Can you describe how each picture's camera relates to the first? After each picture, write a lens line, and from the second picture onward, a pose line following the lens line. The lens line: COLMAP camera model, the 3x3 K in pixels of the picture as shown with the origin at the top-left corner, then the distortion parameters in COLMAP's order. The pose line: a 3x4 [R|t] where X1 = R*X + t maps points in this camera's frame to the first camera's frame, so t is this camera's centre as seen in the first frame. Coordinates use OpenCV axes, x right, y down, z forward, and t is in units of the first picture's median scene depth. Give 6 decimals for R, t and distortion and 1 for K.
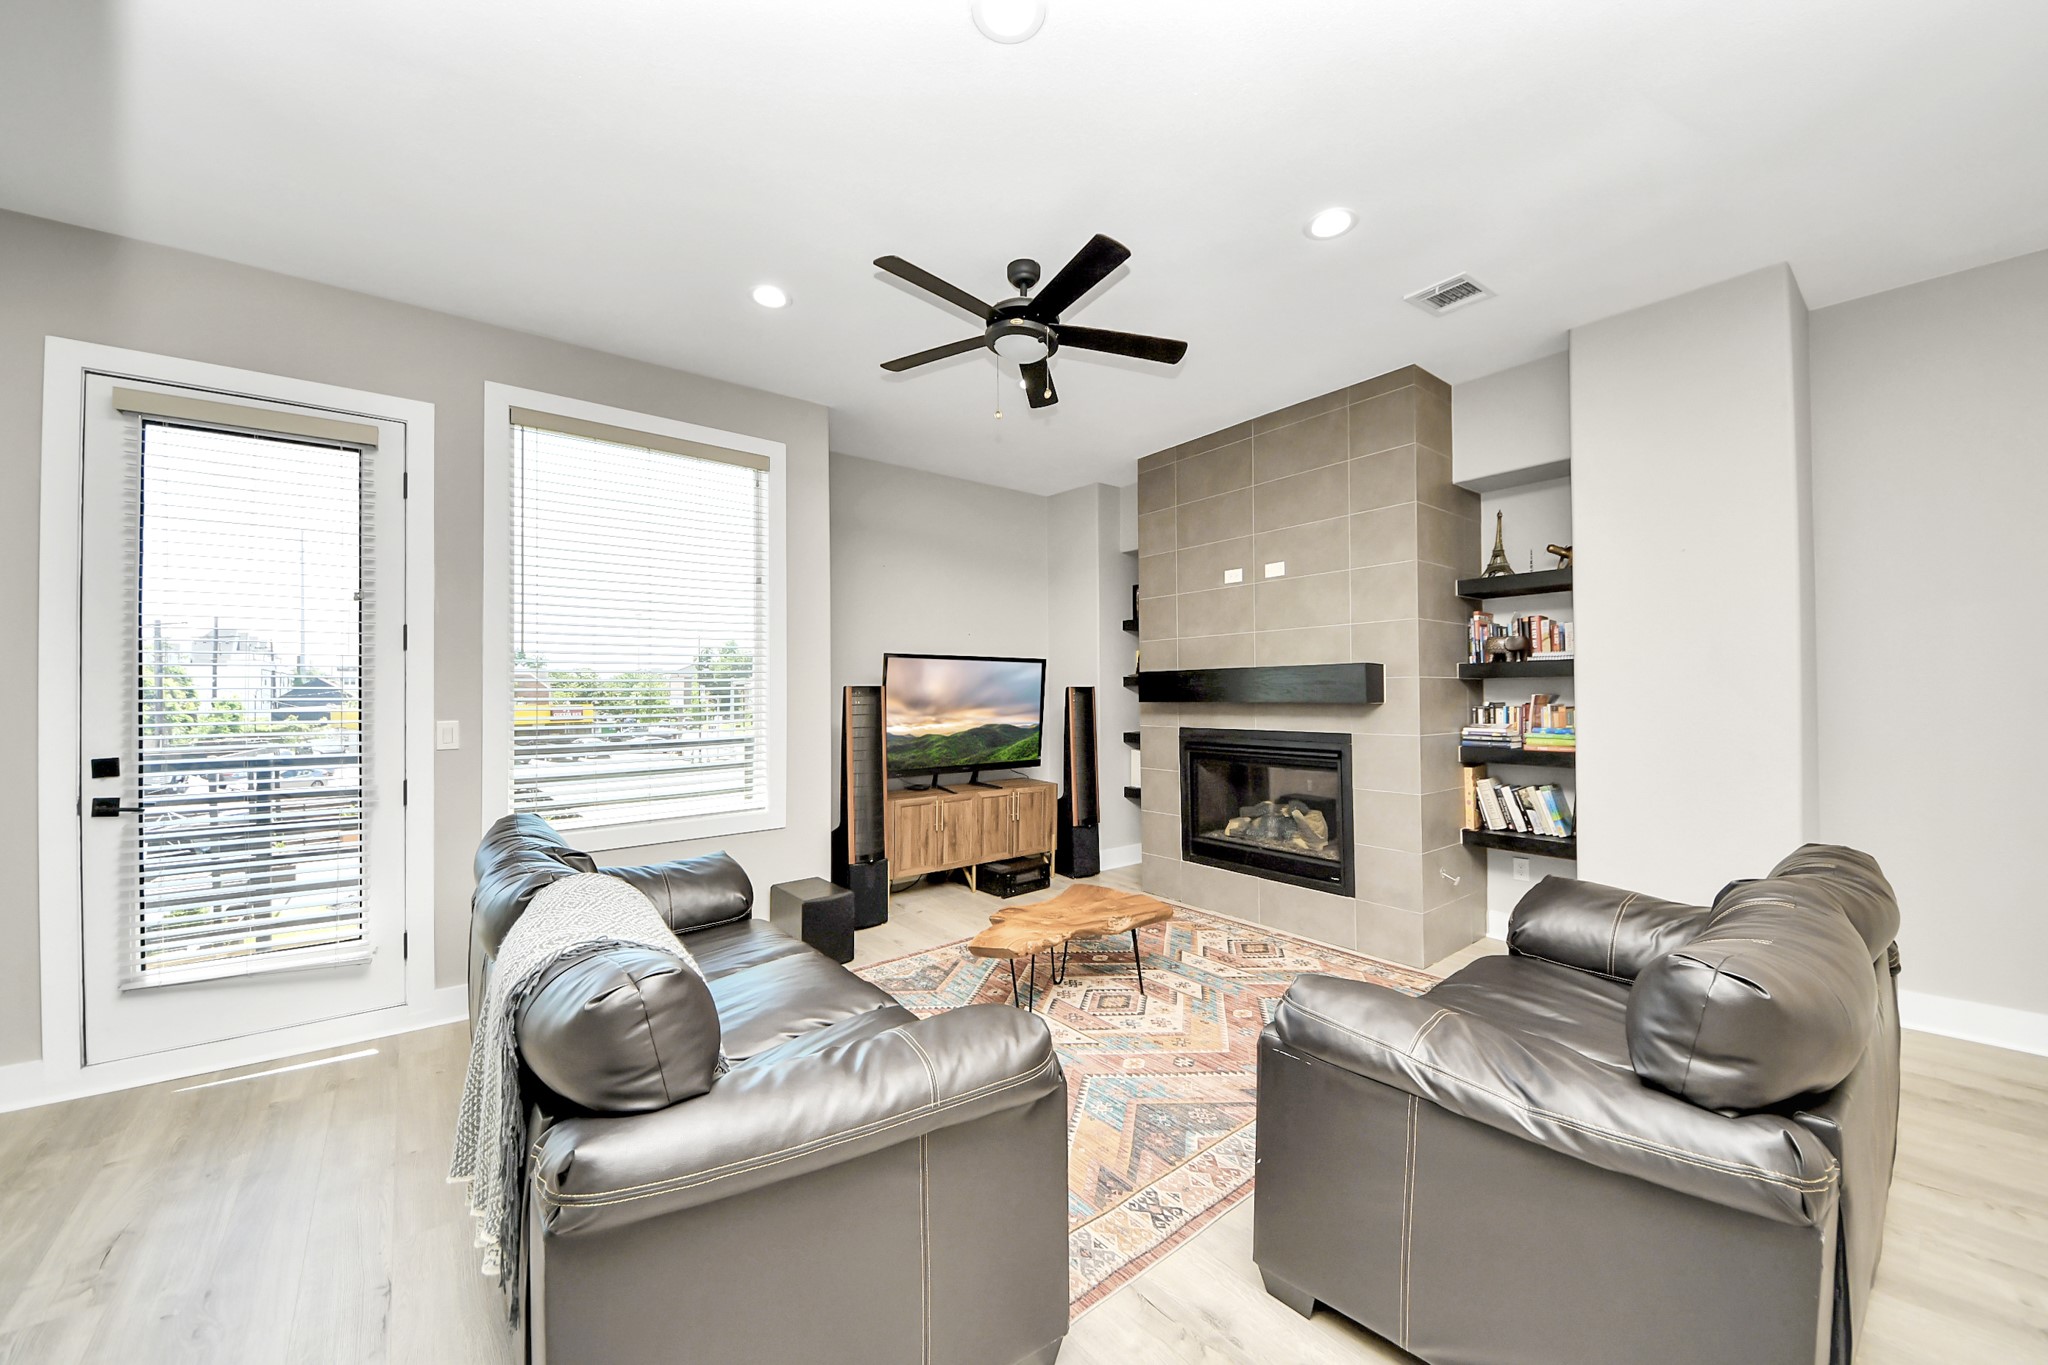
lens RADIAL K [[754.2, 0, 1022.0], [0, 754.2, 695.6], [0, 0, 1]] dist [0.005864, -0.003815]
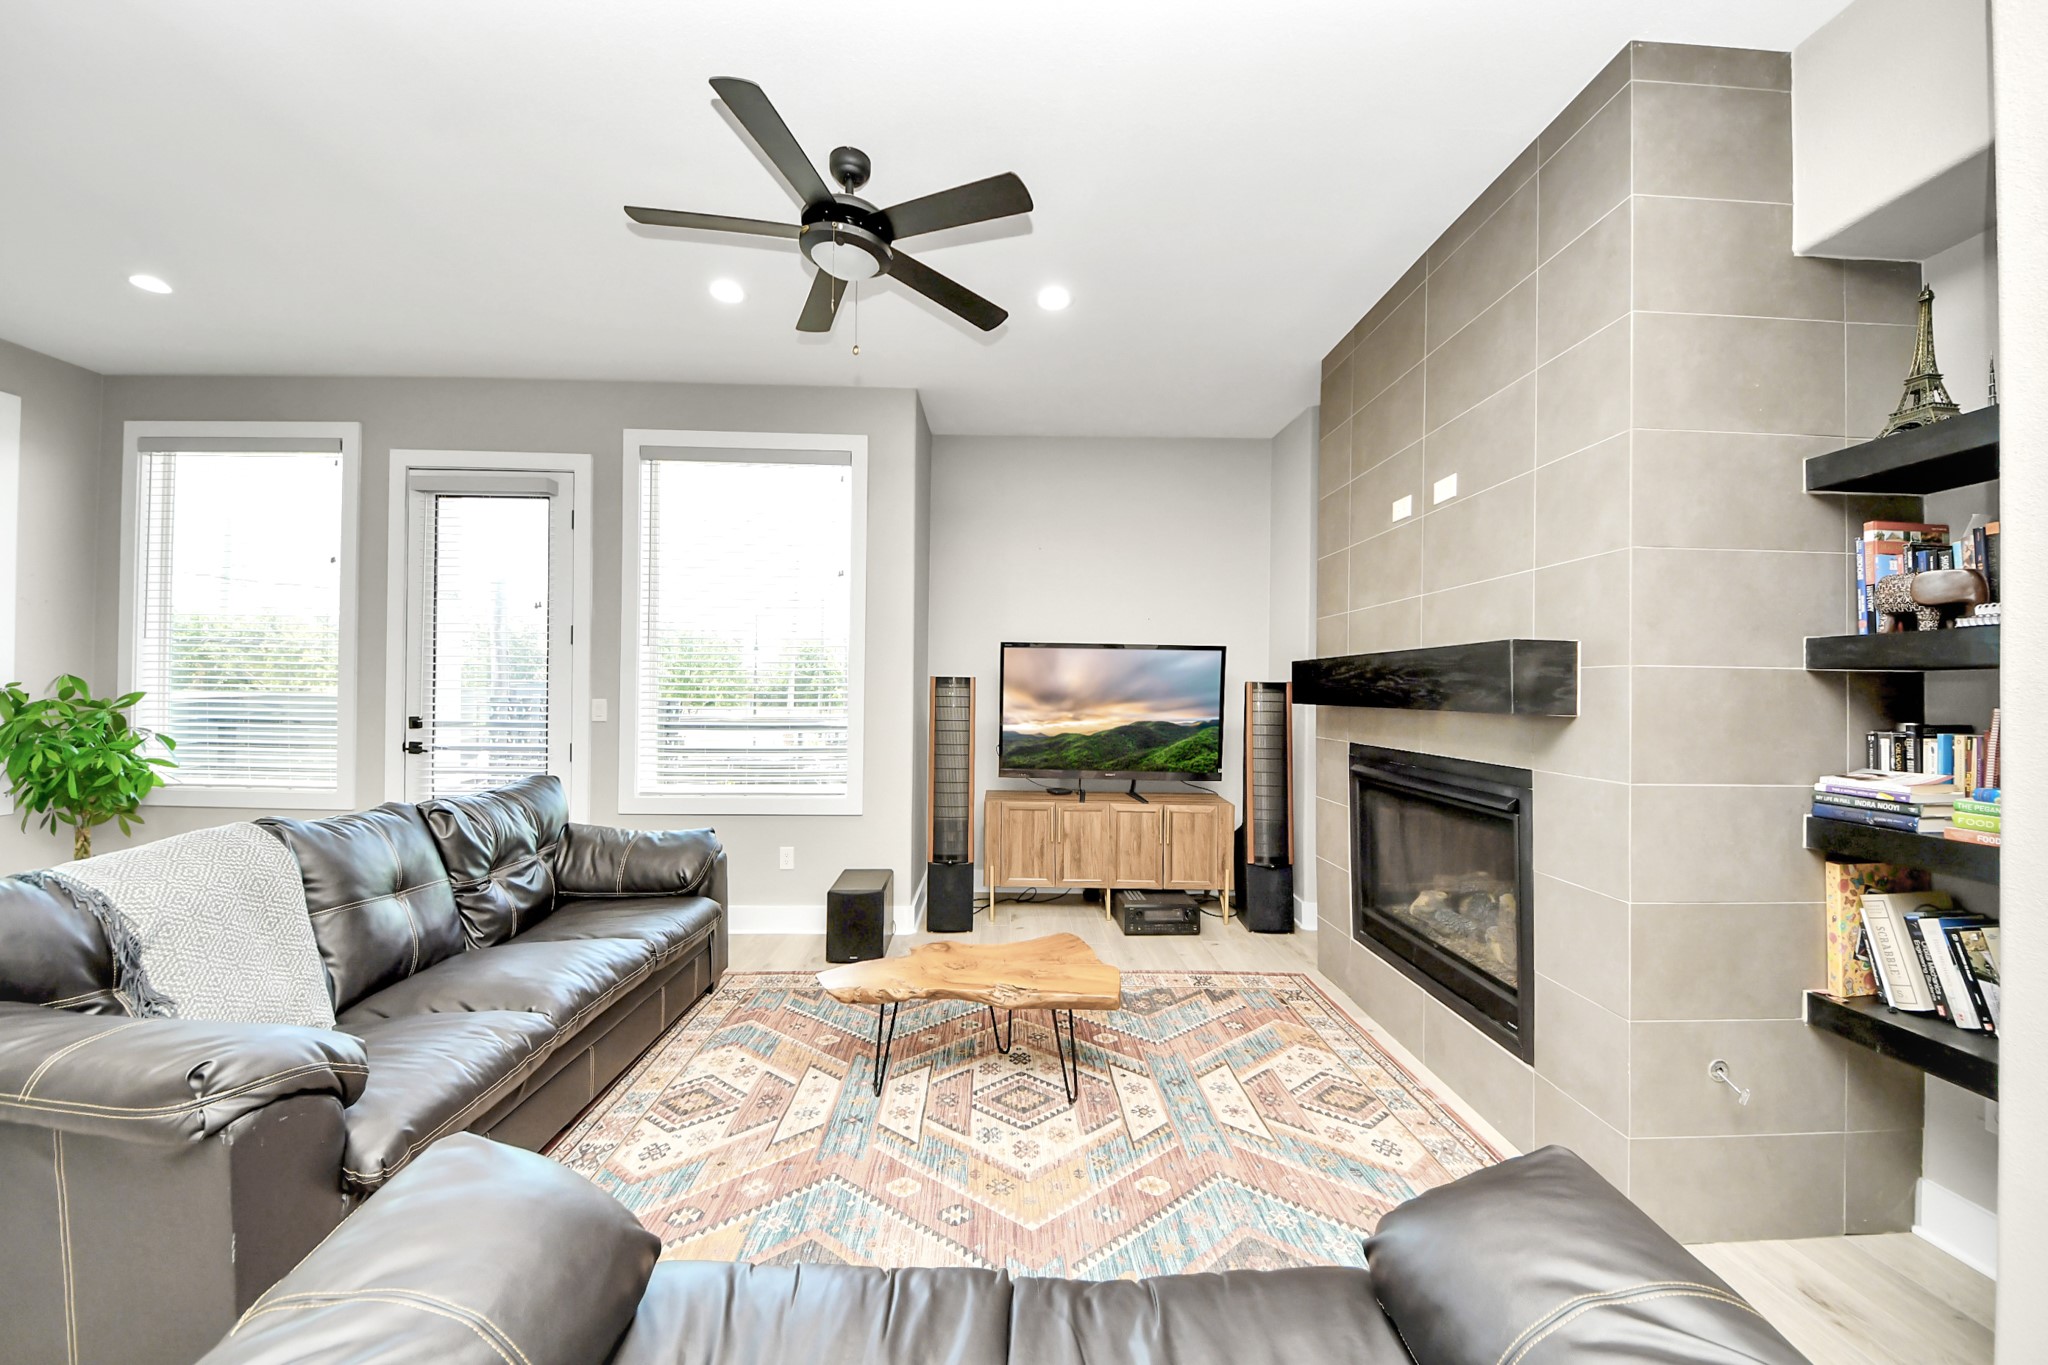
lens RADIAL K [[754.2, 0, 1005.8], [0, 754.2, 687.3], [0, 0, 1]] dist [0.005864, -0.003815]
pose [[0.794924, 0.015377, -0.606514, 0.452083], [-0.019836, 0.999803, -0.000650, 0.000506], [0.606384, 0.012548, 0.795073, 0.321428]]
